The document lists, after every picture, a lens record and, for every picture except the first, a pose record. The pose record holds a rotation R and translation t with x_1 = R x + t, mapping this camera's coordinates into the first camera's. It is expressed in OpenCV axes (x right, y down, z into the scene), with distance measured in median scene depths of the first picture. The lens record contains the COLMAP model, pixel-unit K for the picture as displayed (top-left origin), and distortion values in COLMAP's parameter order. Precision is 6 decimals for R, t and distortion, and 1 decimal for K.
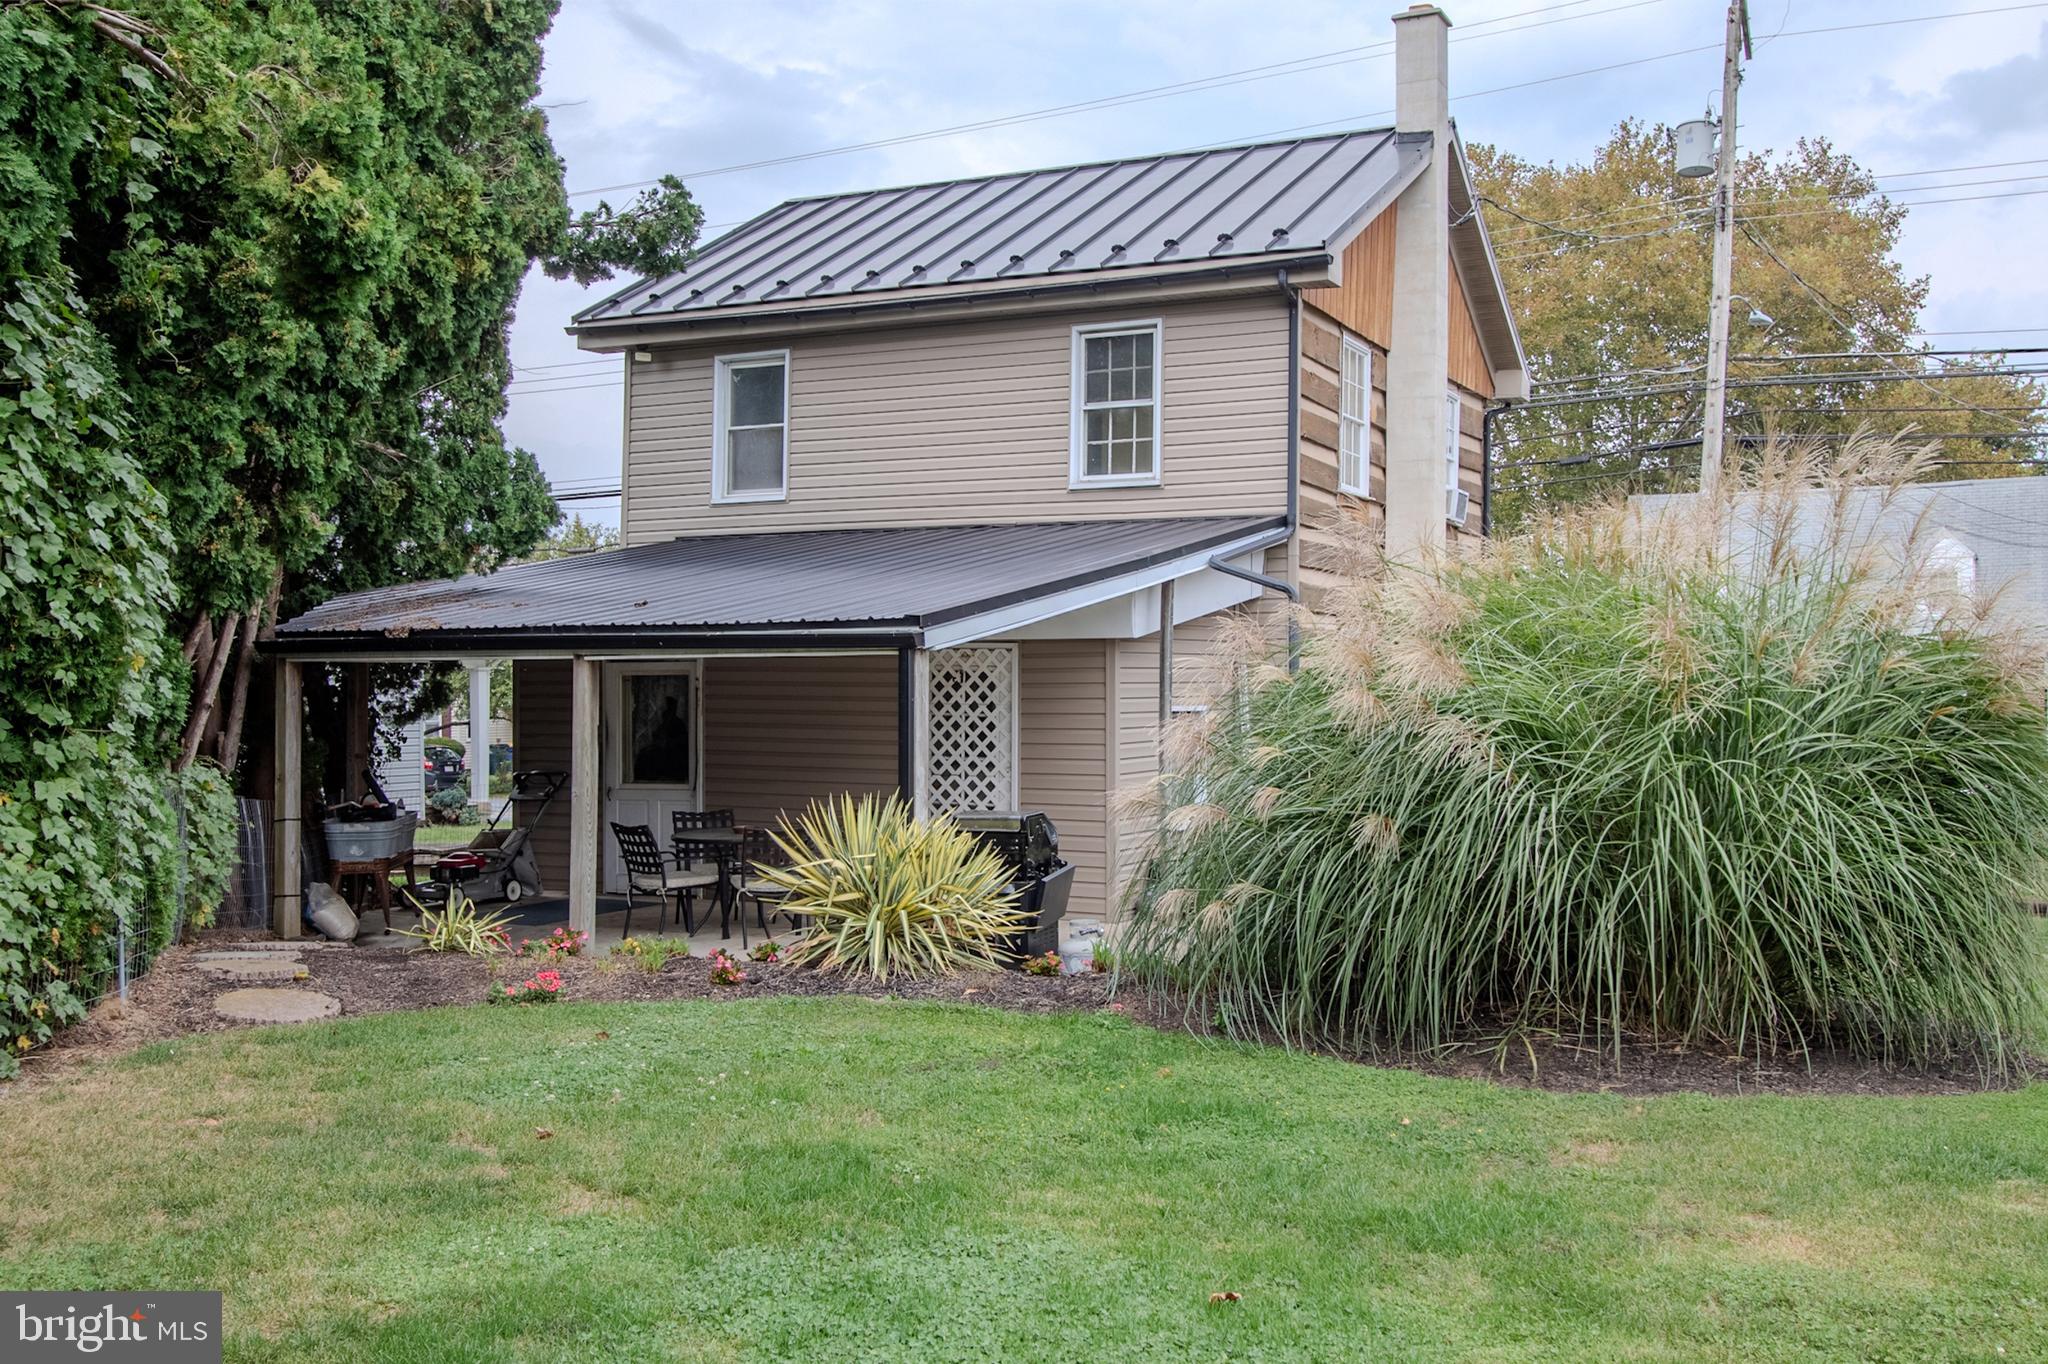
lens RADIAL K [[2076.7, 0, 1026.2], [0, 2076.7, 686.6], [0, 0, 1]] dist [0.002487, 0.000000]
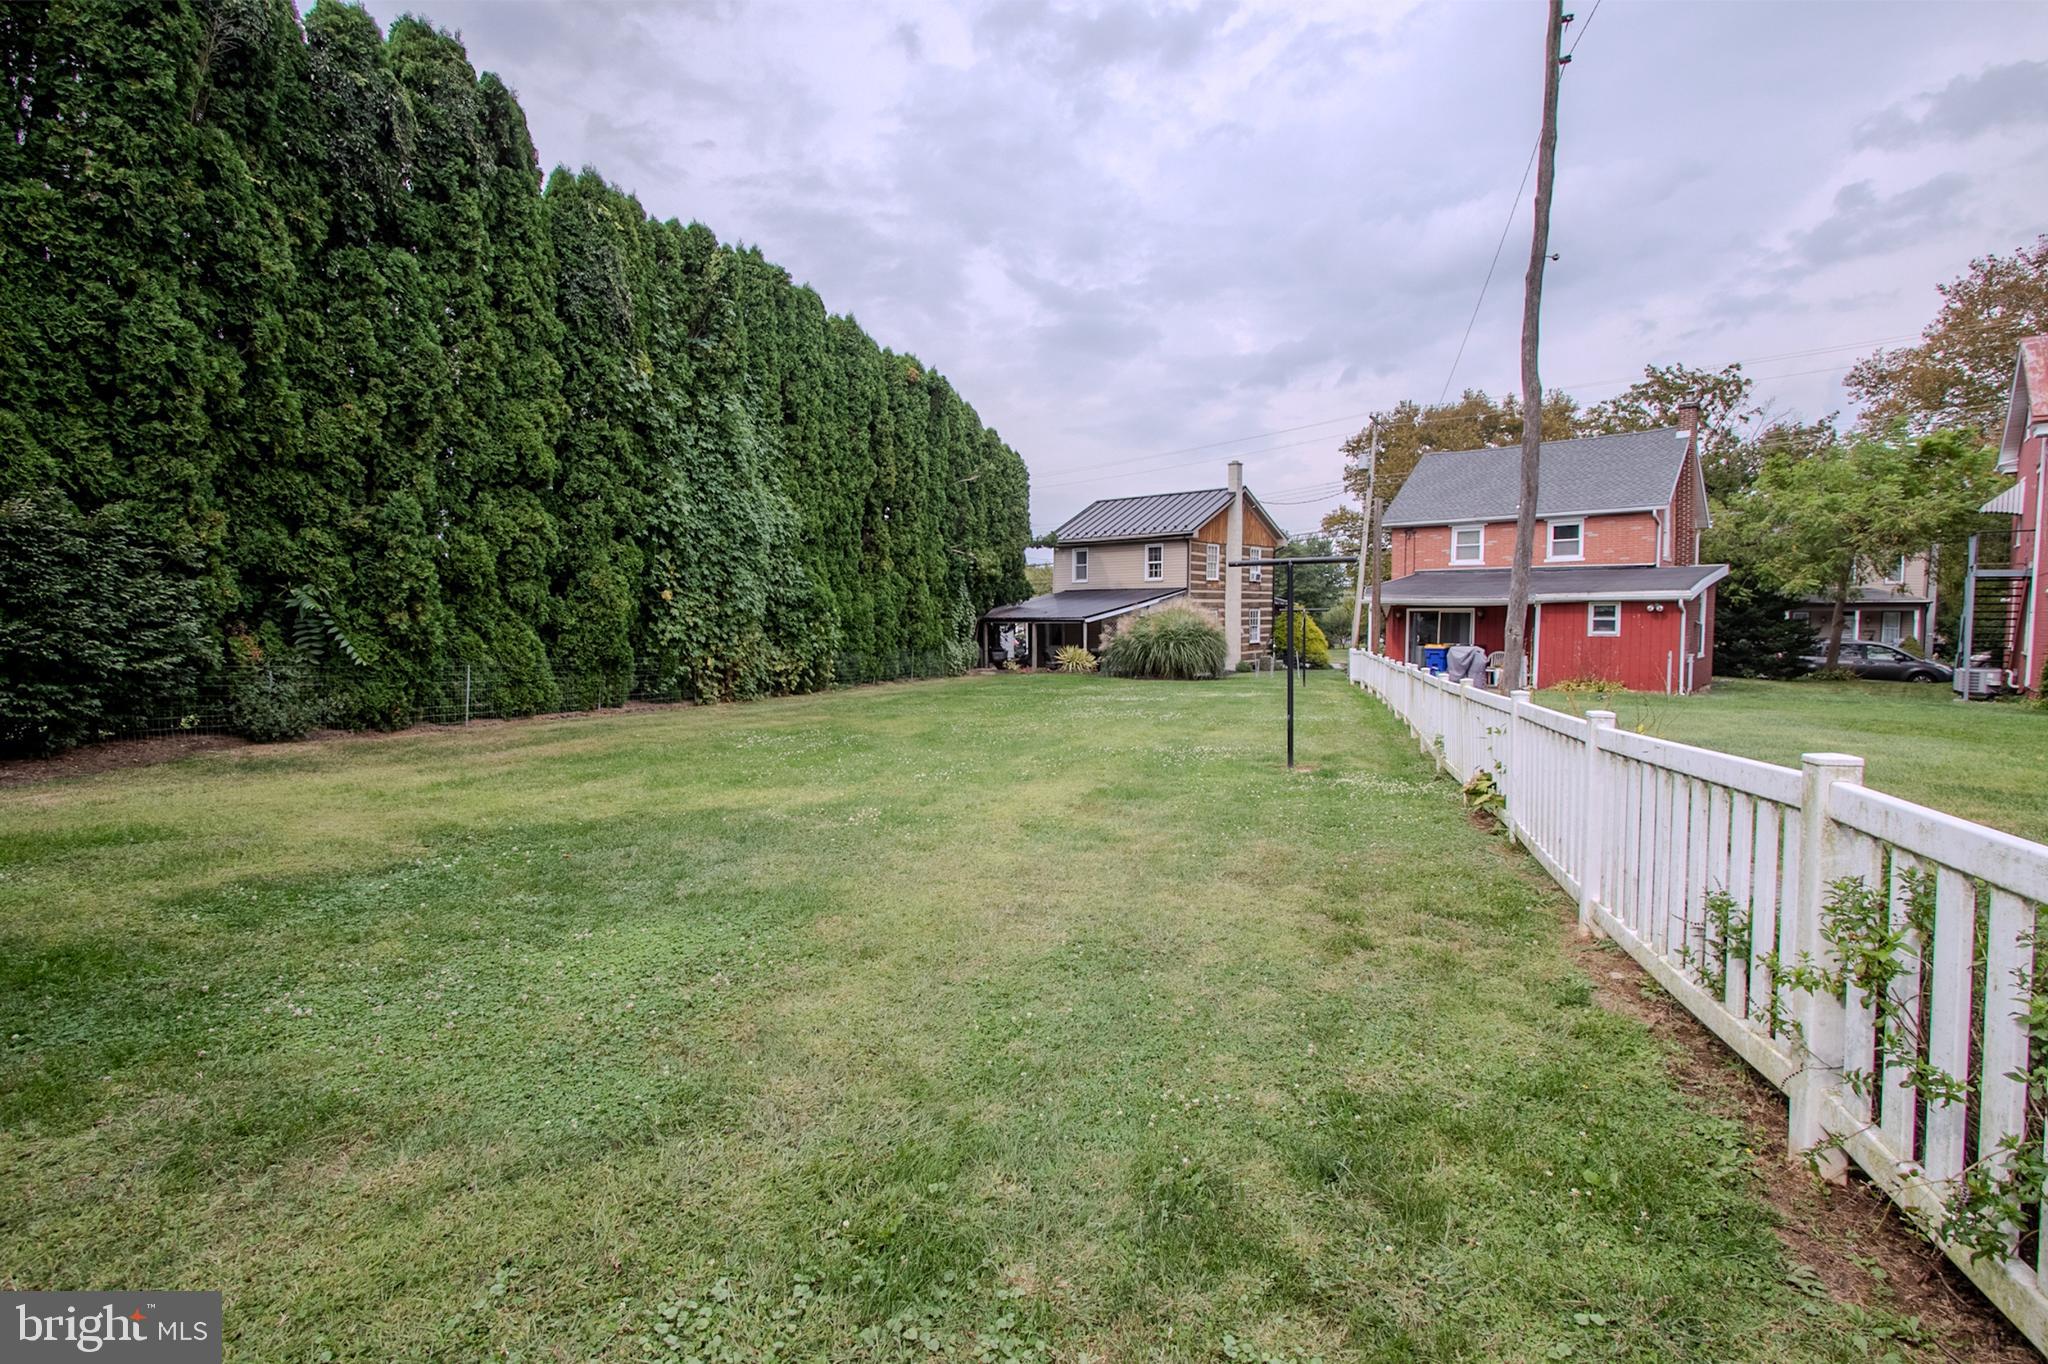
lens RADIAL K [[945.5, 0, 1023.9], [0, 945.5, 675.4], [0, 0, 1]] dist [-0.002104, -0.000145]
pose [[0.959160, 0.012316, -0.282597, 0.359943], [0.009463, 0.997096, 0.075571, -0.047846], [0.282707, -0.075158, 0.956257, -1.094289]]
